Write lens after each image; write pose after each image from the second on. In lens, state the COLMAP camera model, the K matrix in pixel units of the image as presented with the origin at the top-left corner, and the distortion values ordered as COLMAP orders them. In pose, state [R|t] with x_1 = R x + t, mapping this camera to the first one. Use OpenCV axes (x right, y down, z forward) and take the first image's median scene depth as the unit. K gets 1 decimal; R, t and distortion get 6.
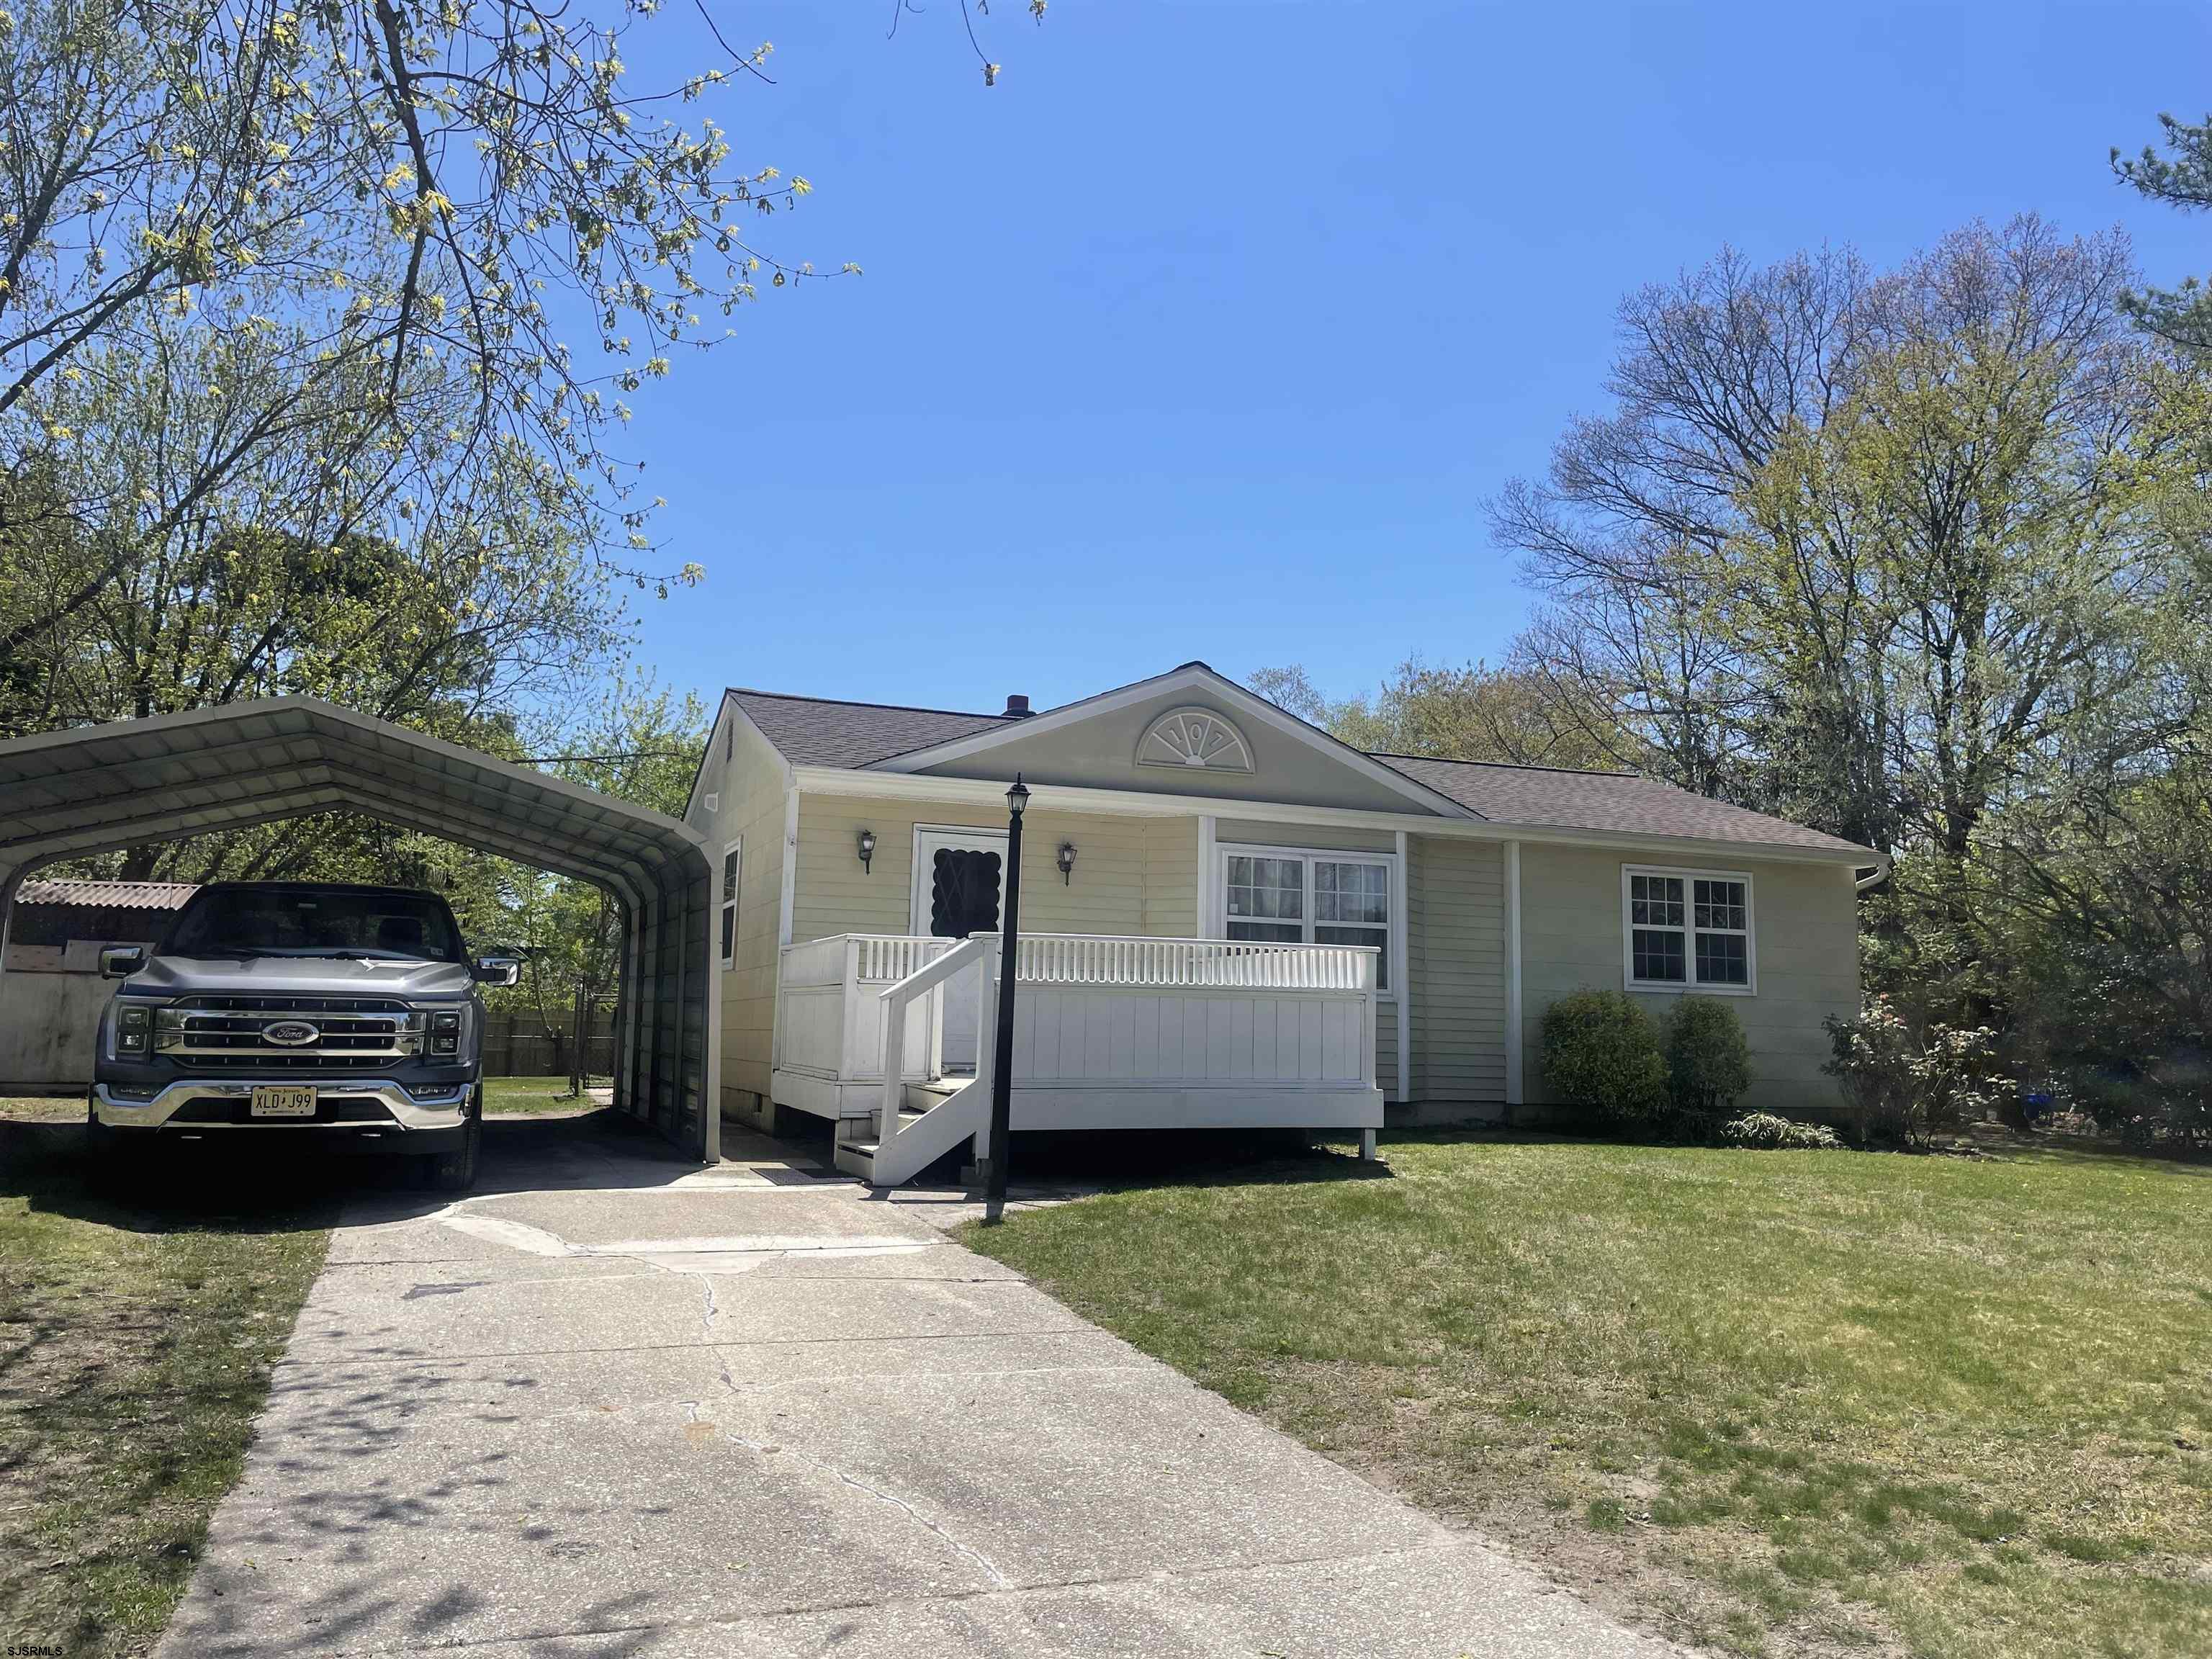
lens RADIAL K [[1687.0, 0, 1113.8], [0, 1687.0, 819.5], [0, 0, 1]] dist [0.081213, -0.125678]
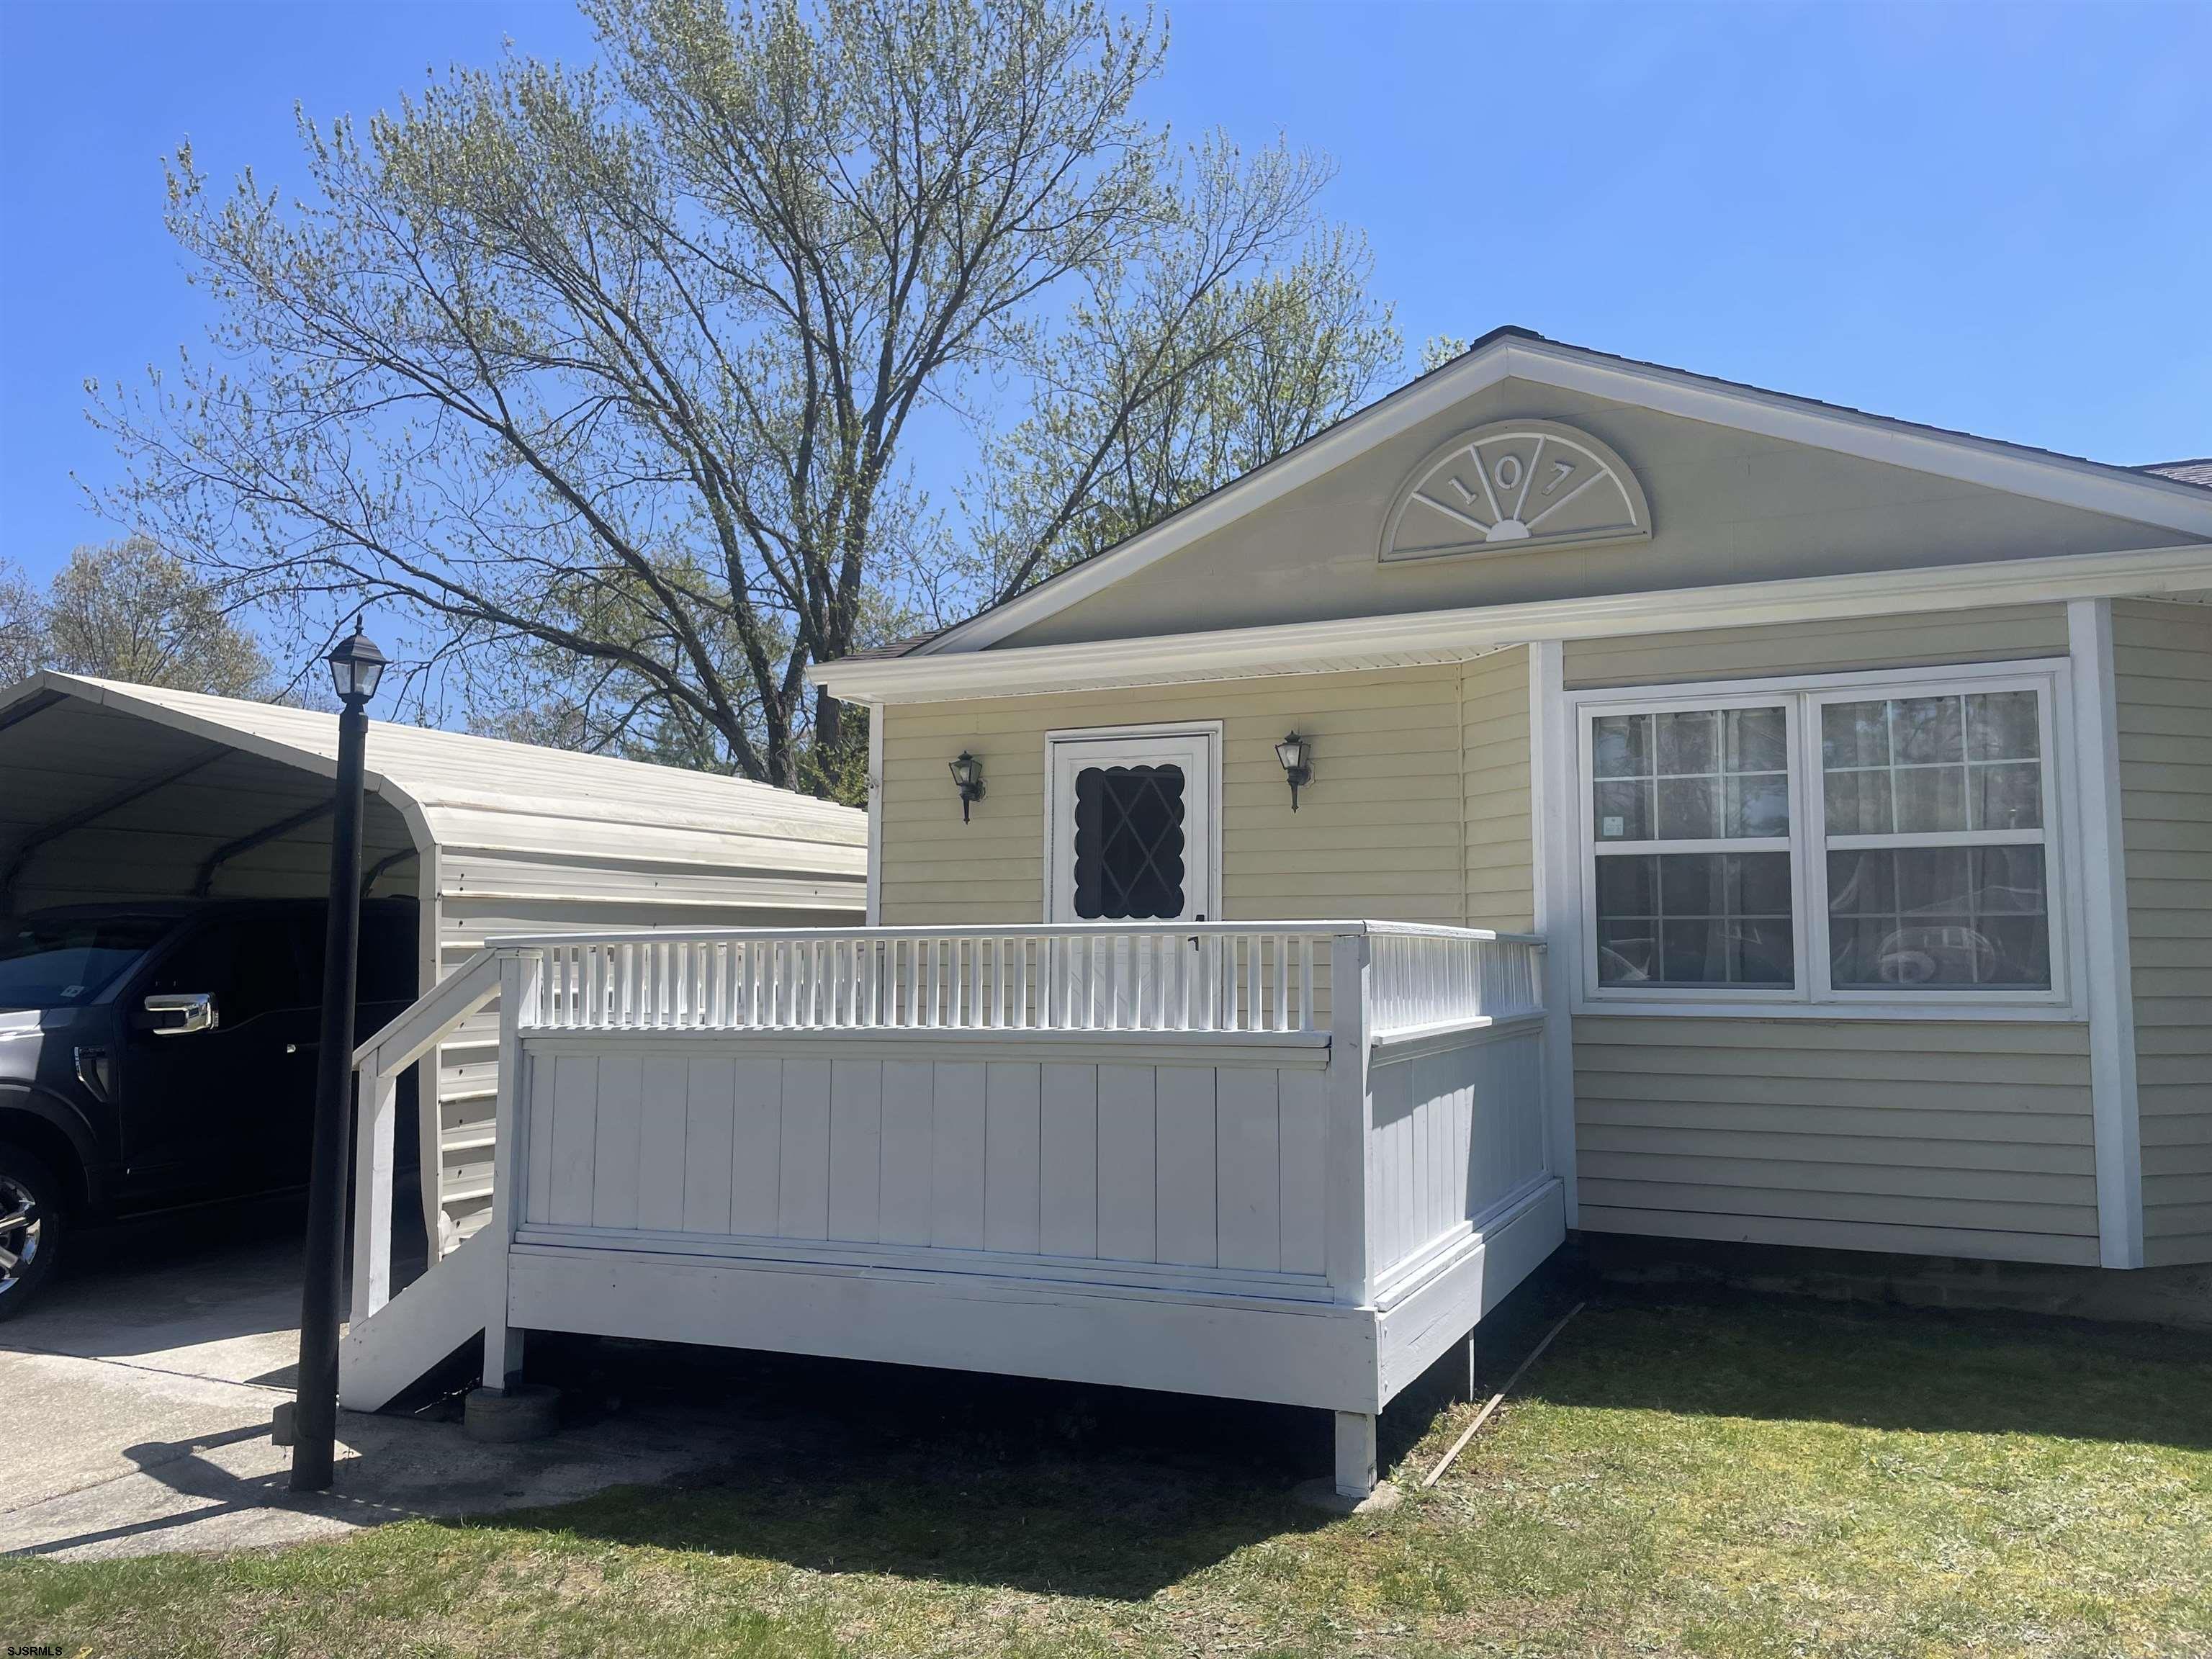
lens RADIAL K [[1687.0, 0, 1113.8], [0, 1687.0, 819.5], [0, 0, 1]] dist [0.081213, -0.125678]
pose [[0.683772, -0.084623, -0.724772, 0.318514], [0.105339, 0.994296, -0.016712, 0.044241], [0.722052, -0.064920, 0.688786, 0.574306]]
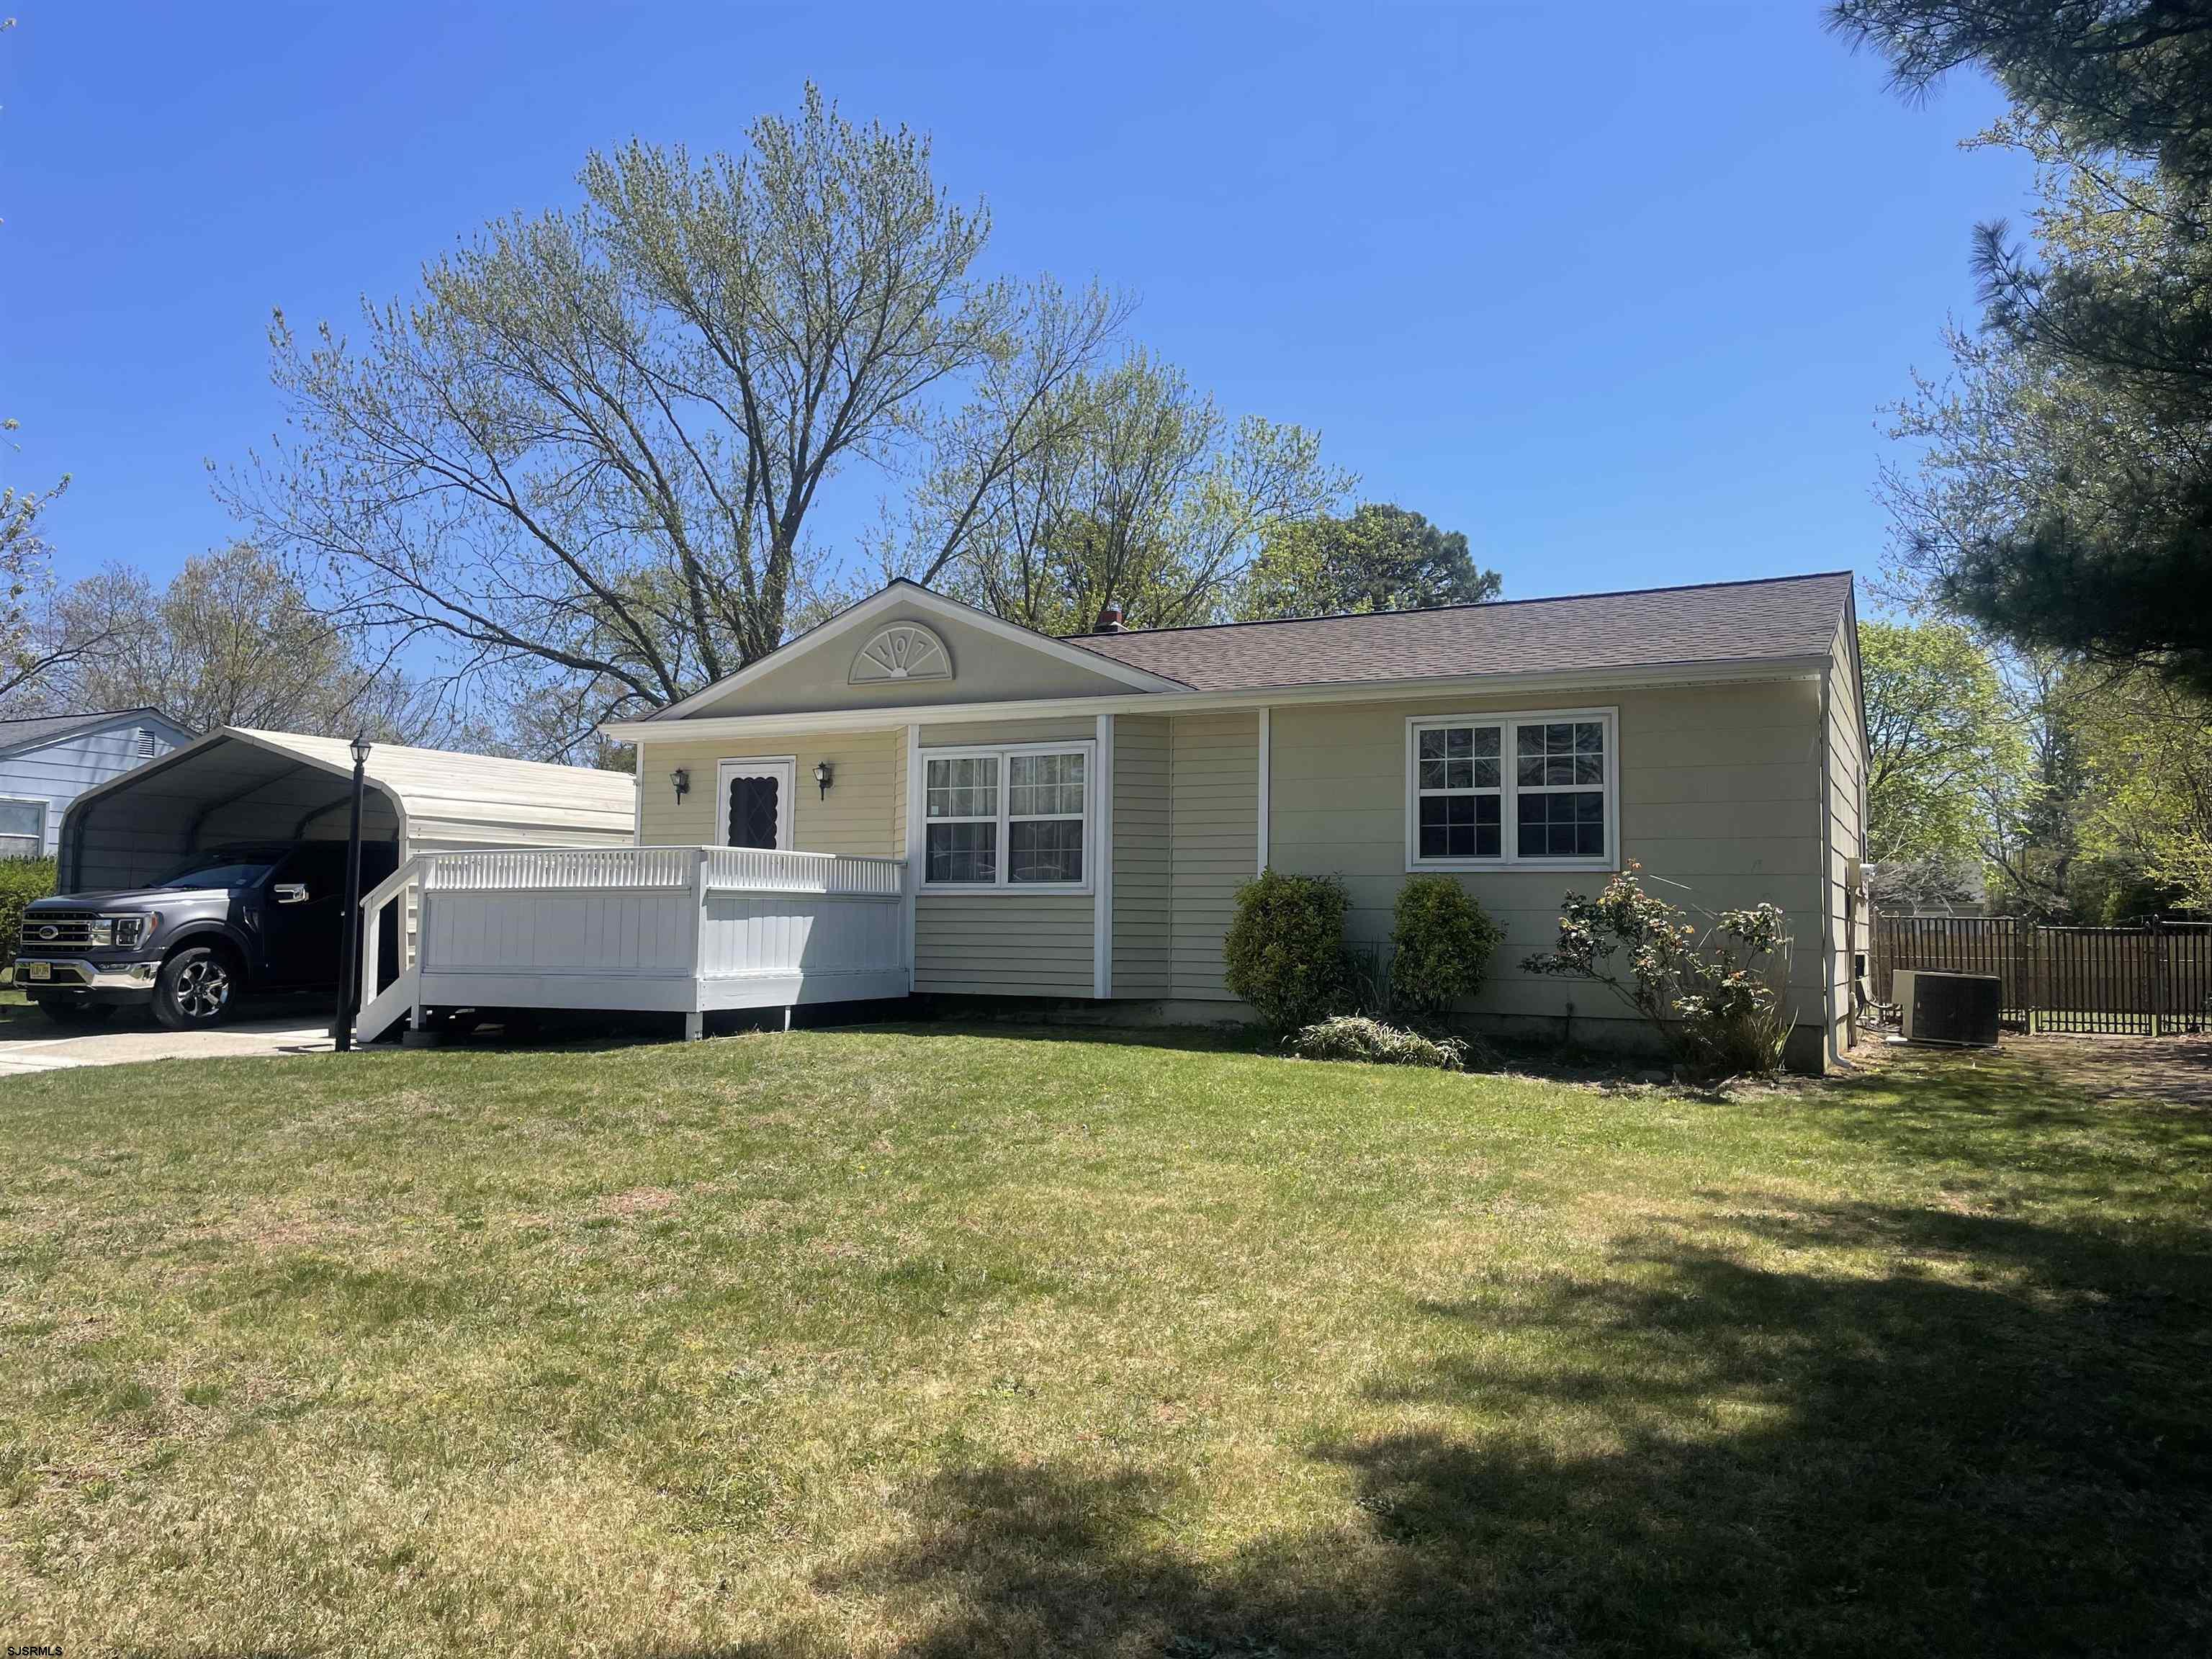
lens RADIAL K [[1687.0, 0, 1113.8], [0, 1687.0, 819.5], [0, 0, 1]] dist [0.081213, -0.125678]
pose [[0.654151, -0.064836, -0.753580, 0.923090], [0.097740, 0.995212, -0.000781, 0.069999], [0.750022, -0.073144, 0.657356, 0.401078]]
